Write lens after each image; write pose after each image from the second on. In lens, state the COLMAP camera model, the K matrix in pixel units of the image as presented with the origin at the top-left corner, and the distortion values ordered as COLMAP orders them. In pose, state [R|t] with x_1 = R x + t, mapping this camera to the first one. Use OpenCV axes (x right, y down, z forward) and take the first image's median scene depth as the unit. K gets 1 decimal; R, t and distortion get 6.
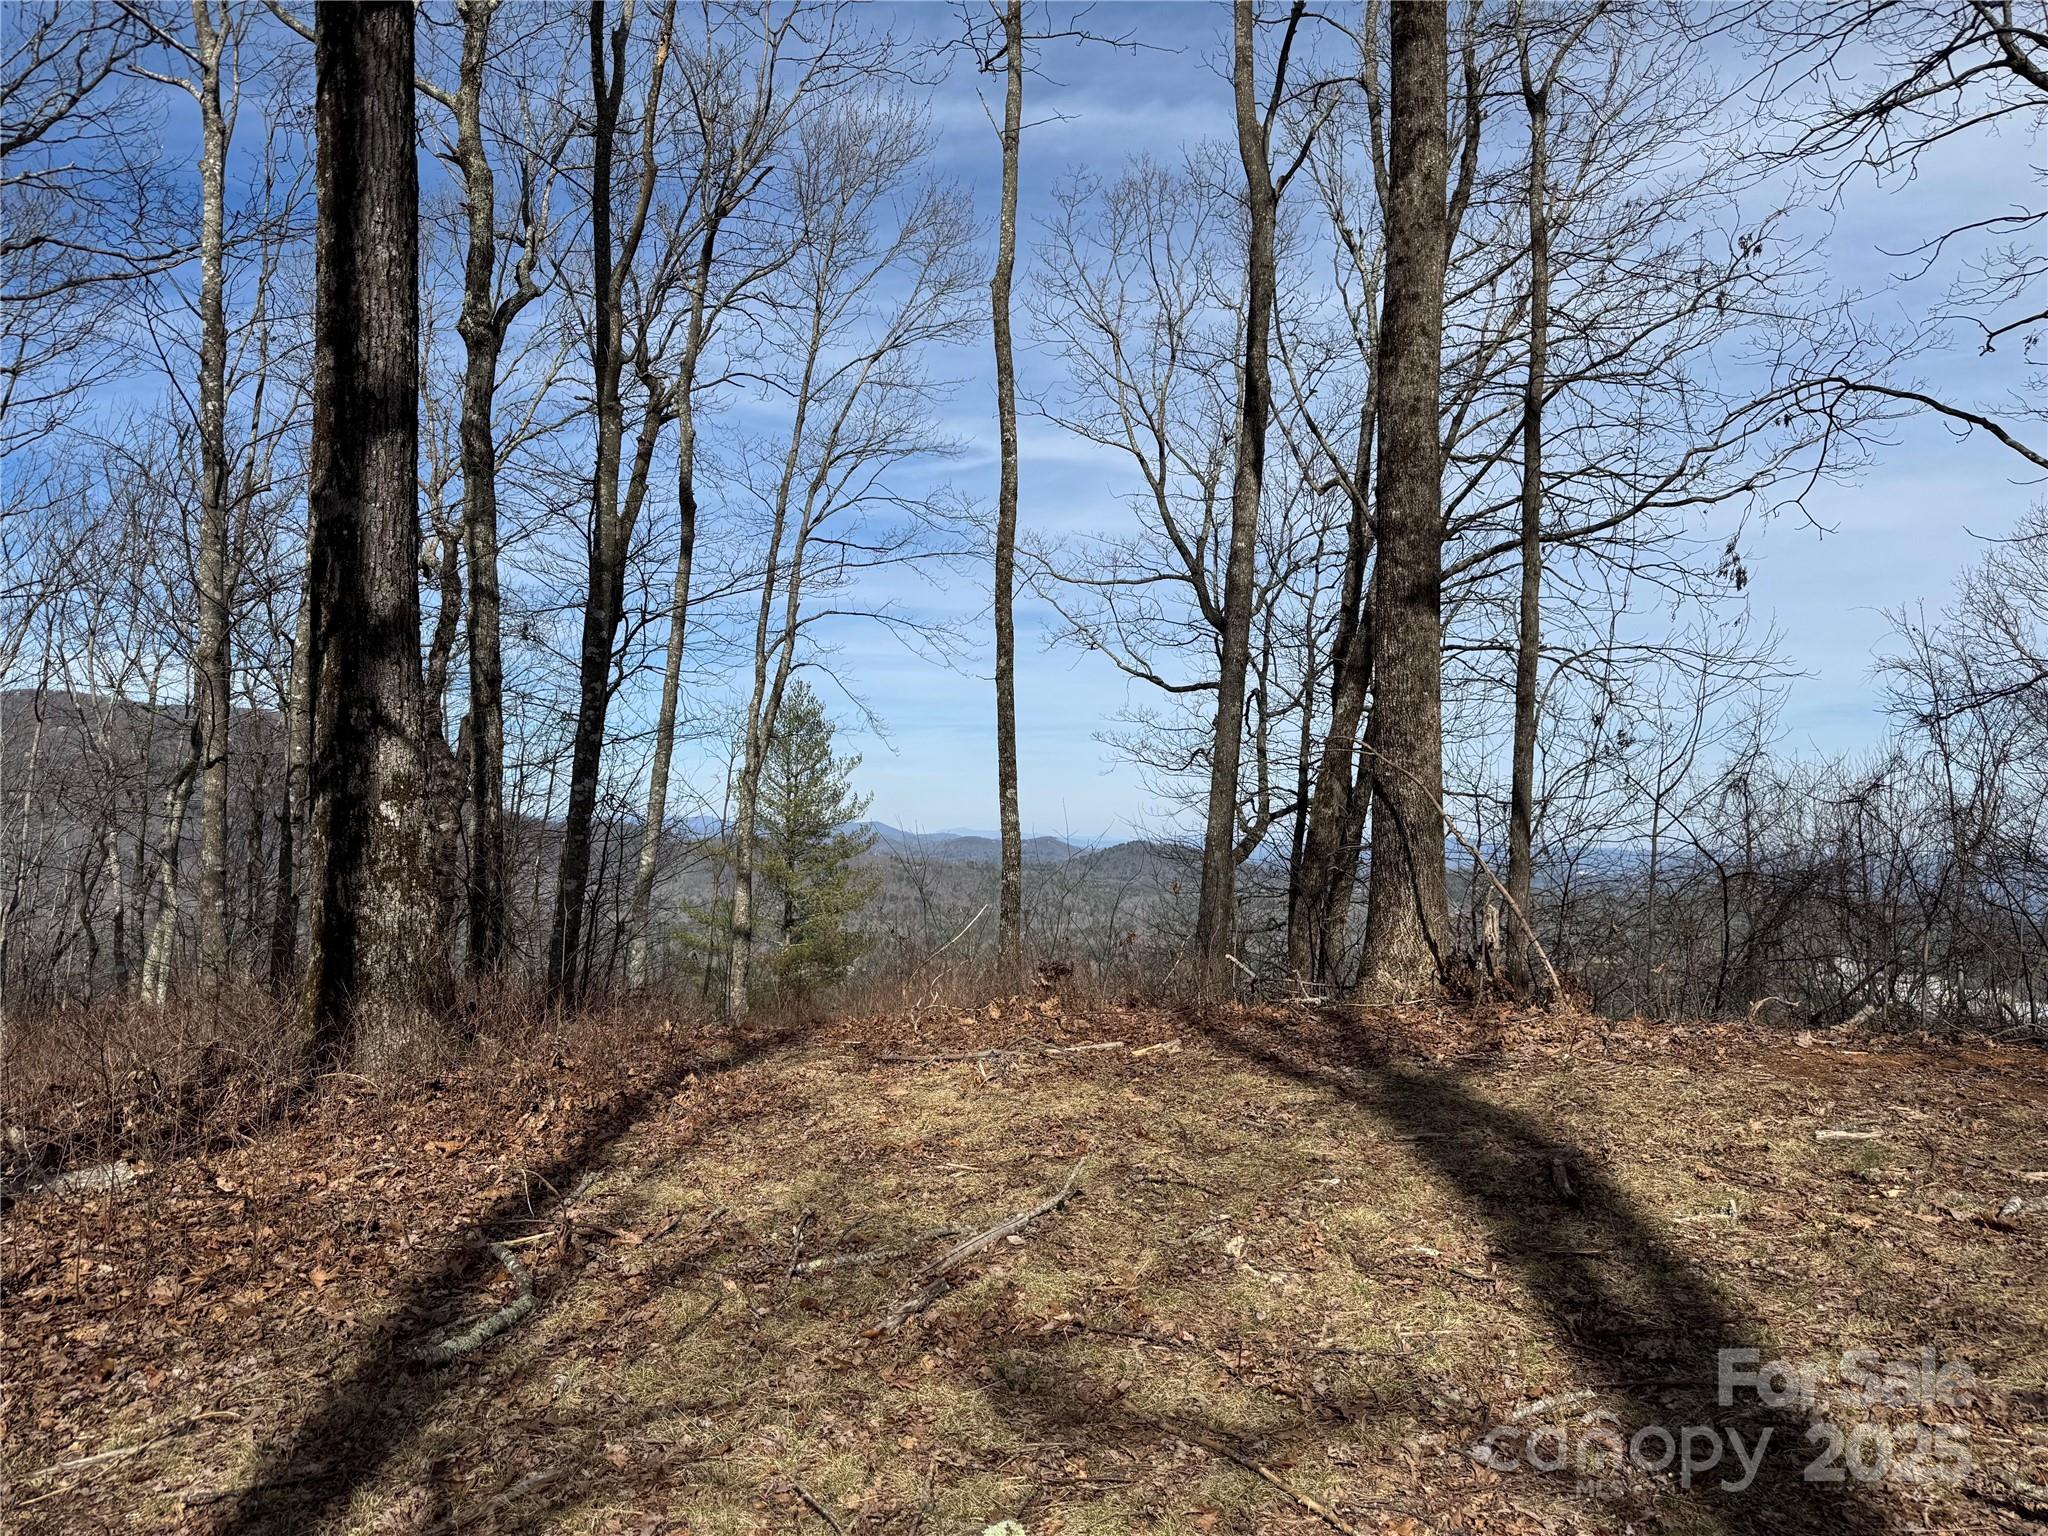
lens RADIAL K [[1444.1, 0, 1030.0], [0, 1444.1, 765.9], [0, 0, 1]] dist [0.154226, -0.270119]
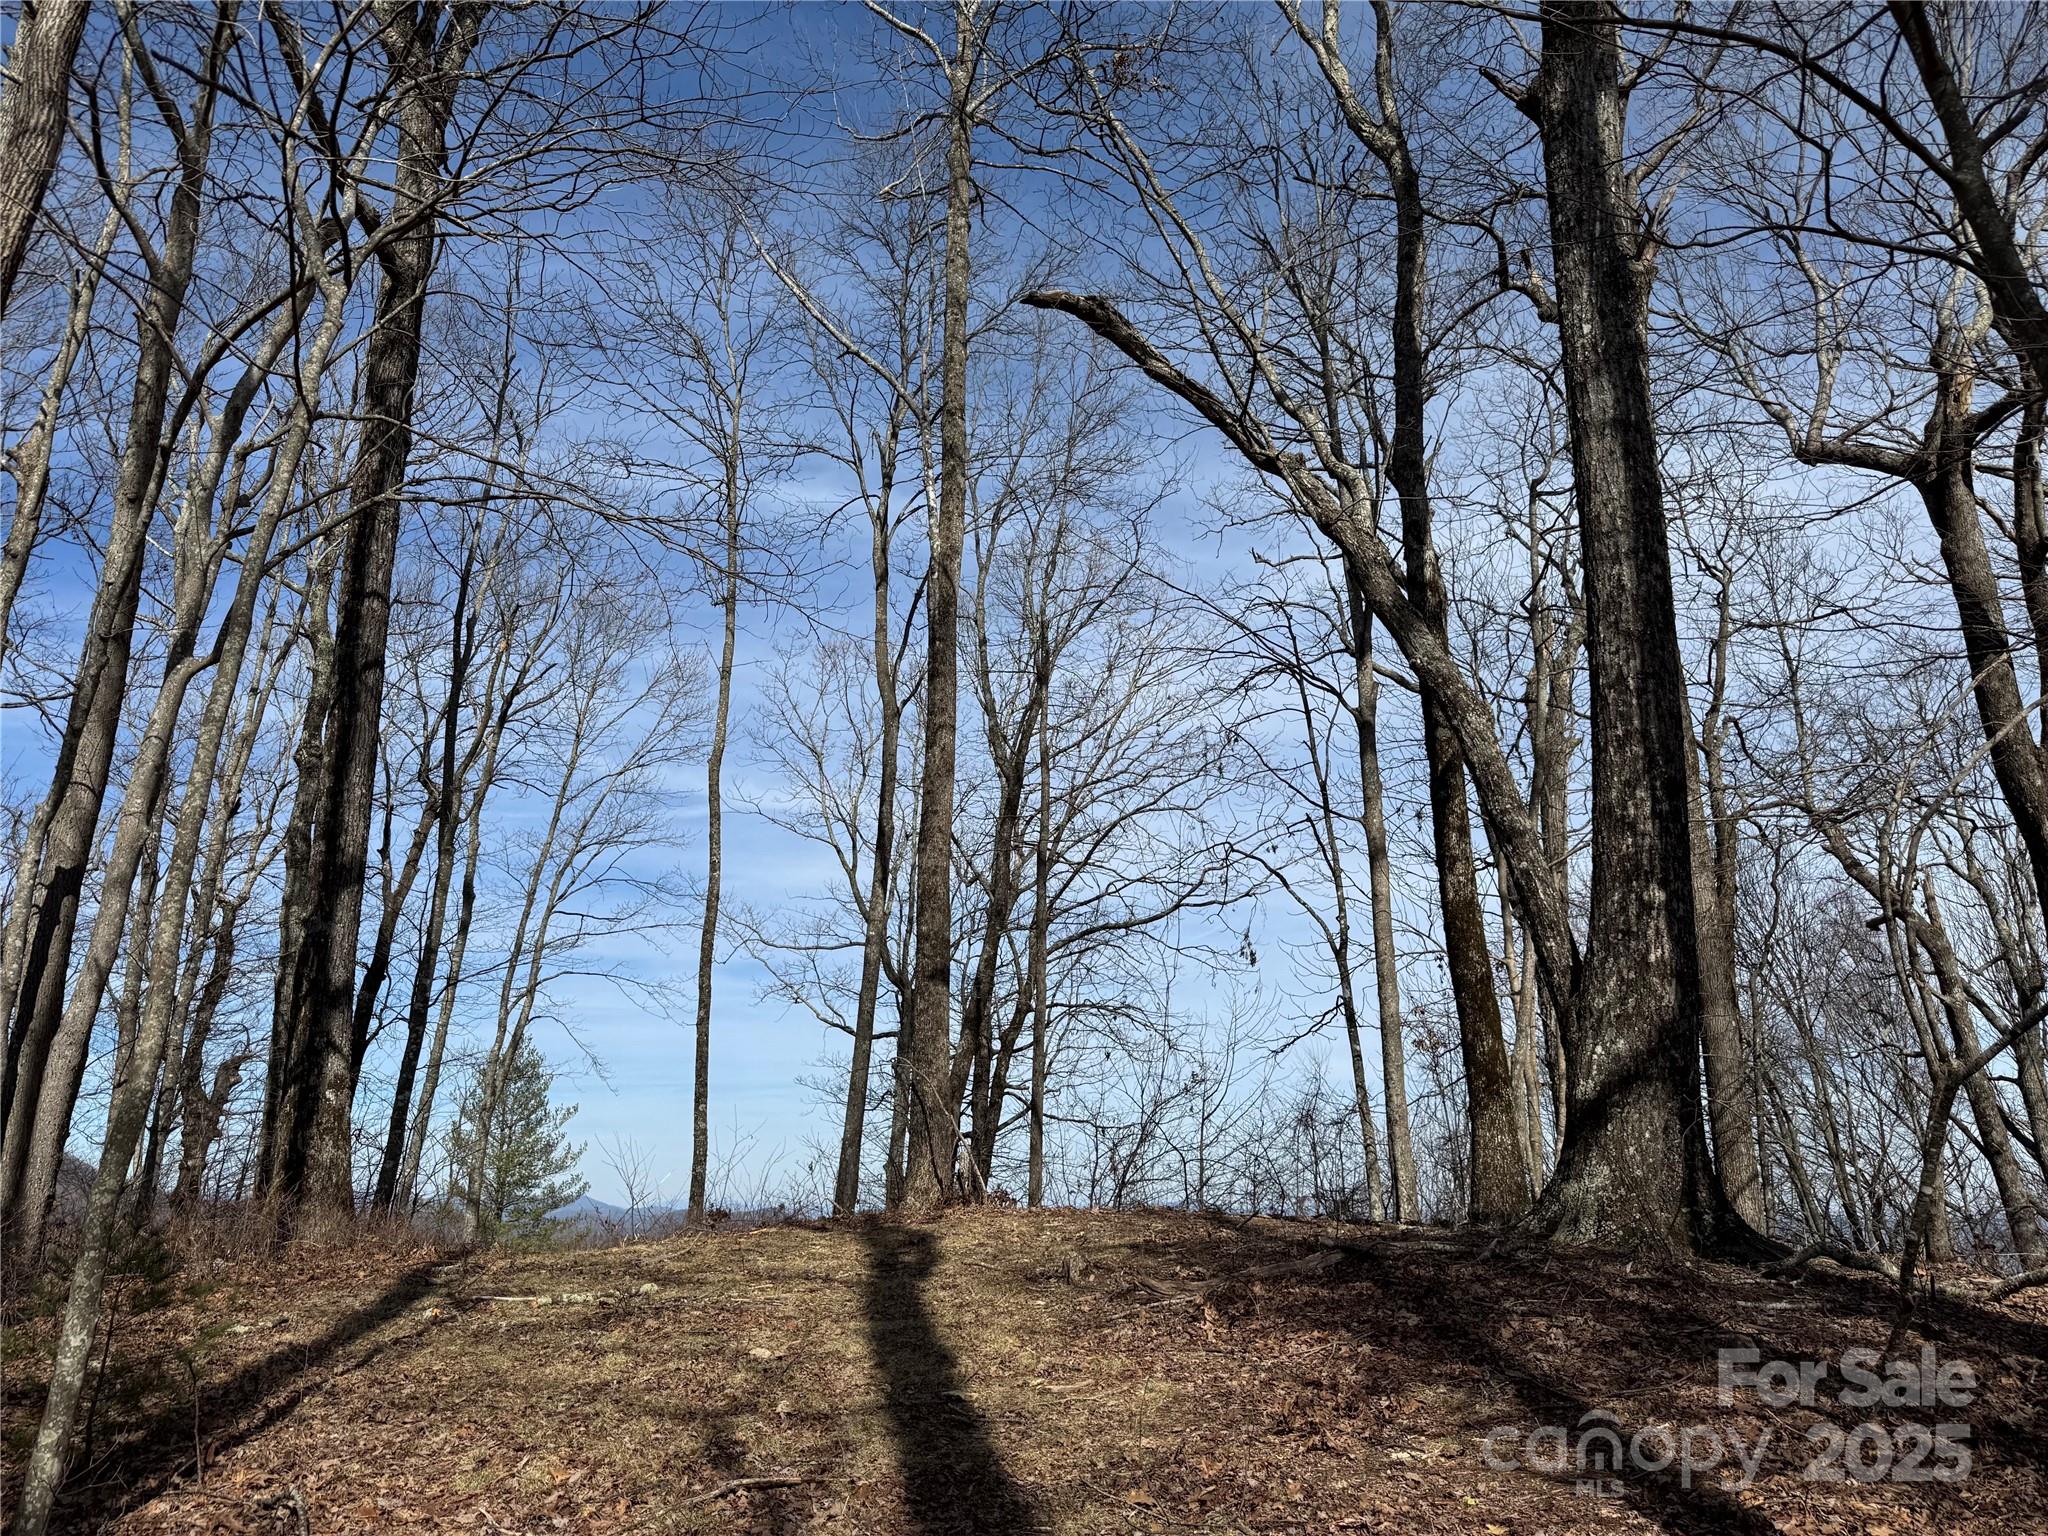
lens RADIAL K [[1444.1, 0, 1030.0], [0, 1444.1, 765.9], [0, 0, 1]] dist [0.154226, -0.270119]
pose [[0.983780, 0.038221, 0.175258, 0.018136], [0.005034, 0.970767, -0.239969, 0.018823], [-0.179307, 0.236959, 0.954830, -0.238144]]
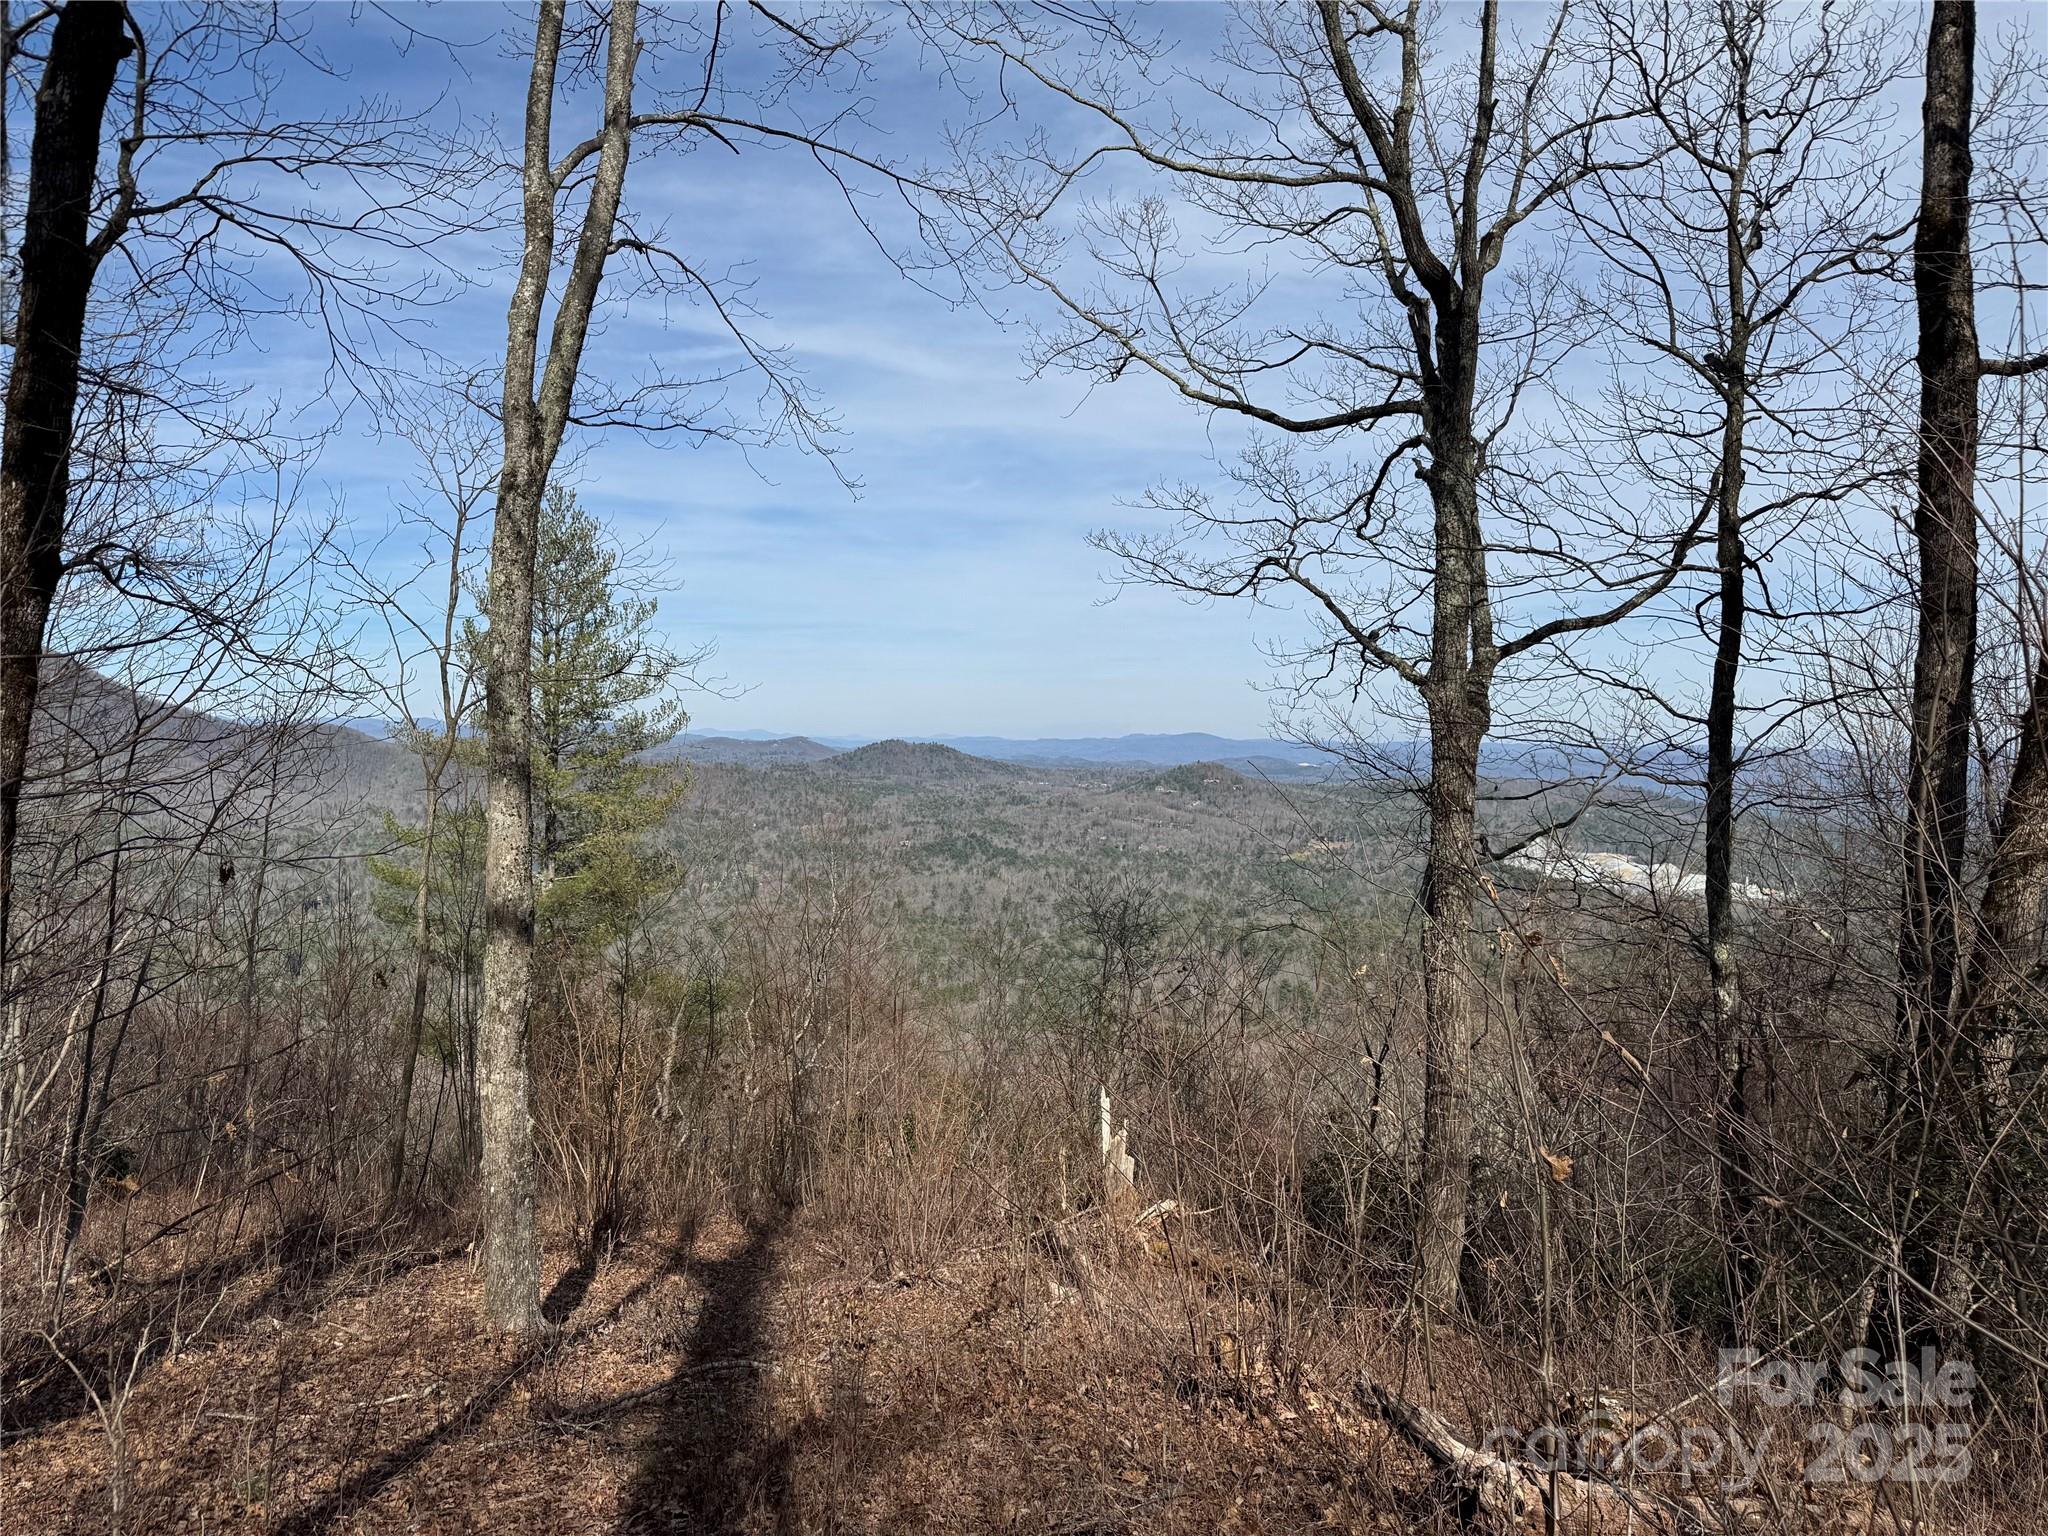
lens RADIAL K [[1444.1, 0, 1030.0], [0, 1444.1, 765.9], [0, 0, 1]] dist [0.154226, -0.270119]
pose [[0.985216, -0.013871, 0.170752, -0.107161], [0.001963, 0.997565, 0.069709, 0.040065], [-0.171303, -0.068343, 0.982845, 0.501361]]
